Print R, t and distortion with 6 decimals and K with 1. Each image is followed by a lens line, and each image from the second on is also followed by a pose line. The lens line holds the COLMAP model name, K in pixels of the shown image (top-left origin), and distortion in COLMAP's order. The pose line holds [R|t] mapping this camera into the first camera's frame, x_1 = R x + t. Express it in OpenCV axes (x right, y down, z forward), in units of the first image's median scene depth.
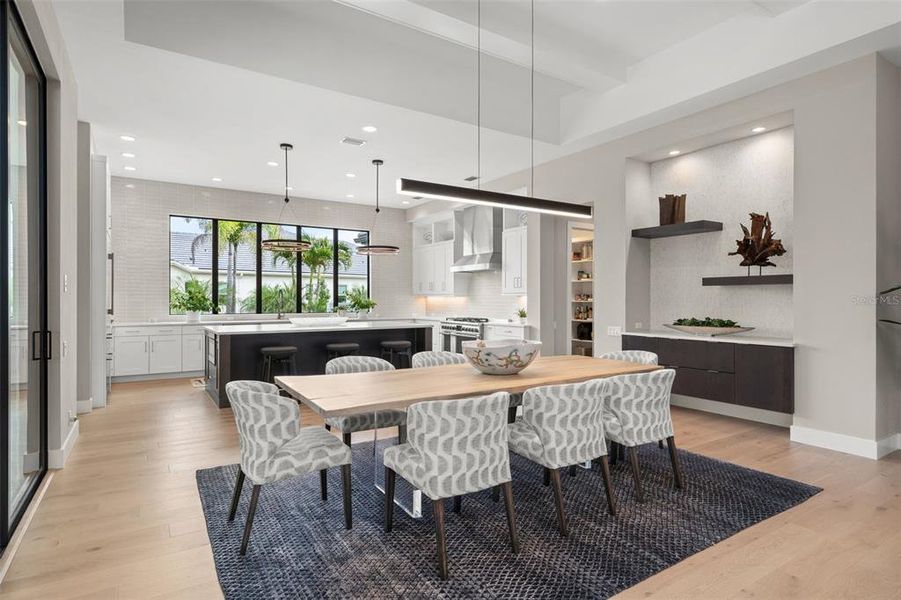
lens RADIAL K [[491.8, 0, 450.5], [0, 491.8, 300.0], [0, 0, 1]] dist [0.002427, -0.000076]
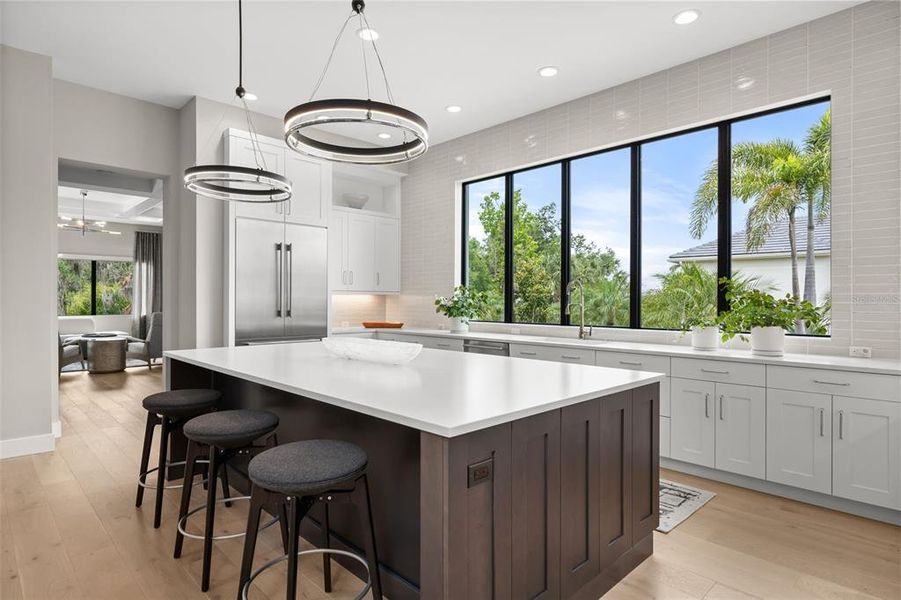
lens RADIAL K [[491.8, 0, 450.5], [0, 491.8, 300.0], [0, 0, 1]] dist [0.002427, -0.000076]
pose [[0.195827, -0.002465, -0.980635, 0.134418], [-0.004466, 0.999984, -0.003405, 0.001622], [0.980628, 0.005046, 0.195813, 0.830806]]
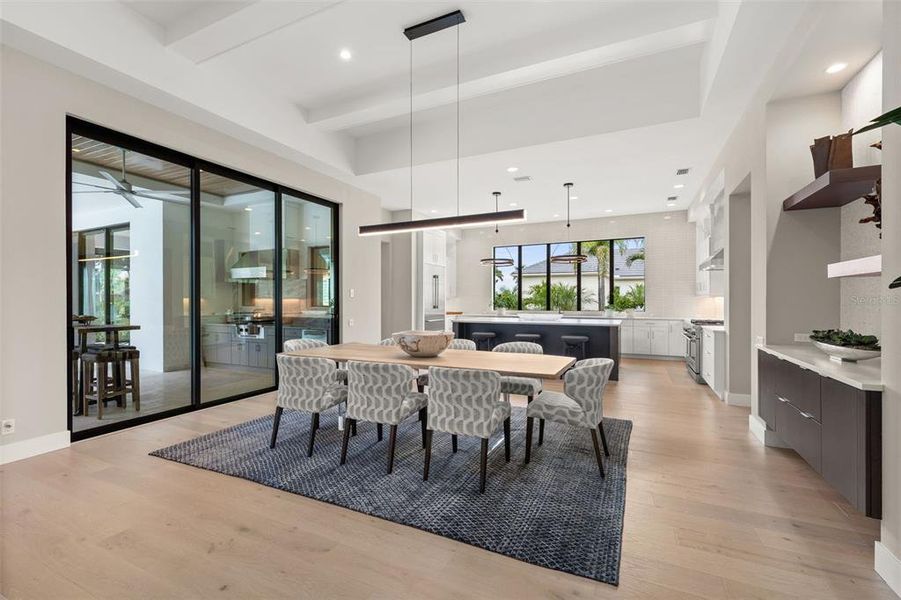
lens RADIAL K [[394.7, 0, 450.5], [0, 394.7, 300.0], [0, 0, 1]] dist [0.000302, 0.000061]
pose [[0.533619, -0.001786, -0.845723, 0.422116], [0.001860, 0.999998, -0.000938, -0.001019], [0.845723, -0.001073, 0.533621, 0.203995]]
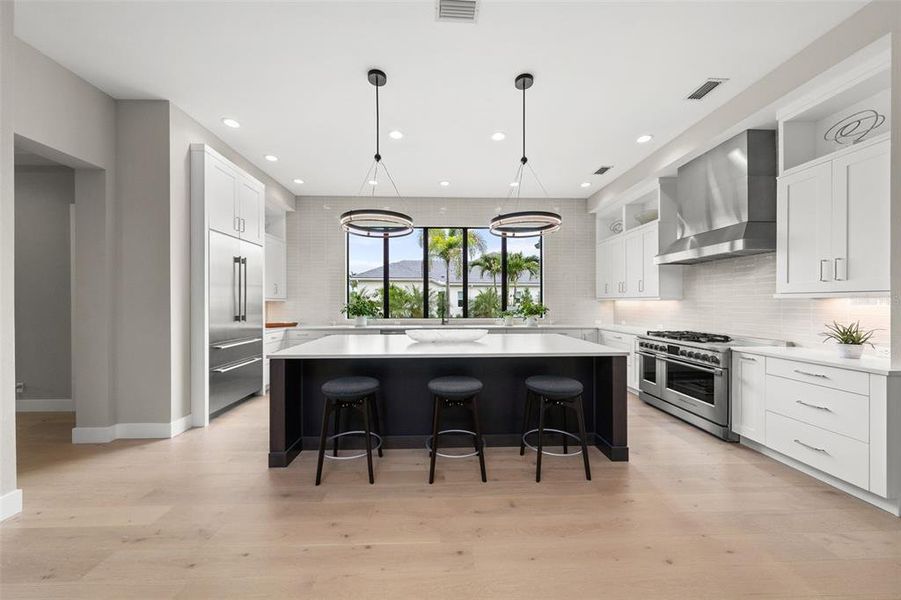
lens RADIAL K [[315.5, 0, 446.9], [0, 315.5, 302.9], [0, 0, 1]] dist [-0.000048, -0.000096]
pose [[0.859776, -0.001708, -0.510668, -0.025838], [0.001891, 0.999998, -0.000161, -0.003937], [0.510667, -0.000827, 0.859778, 0.508310]]
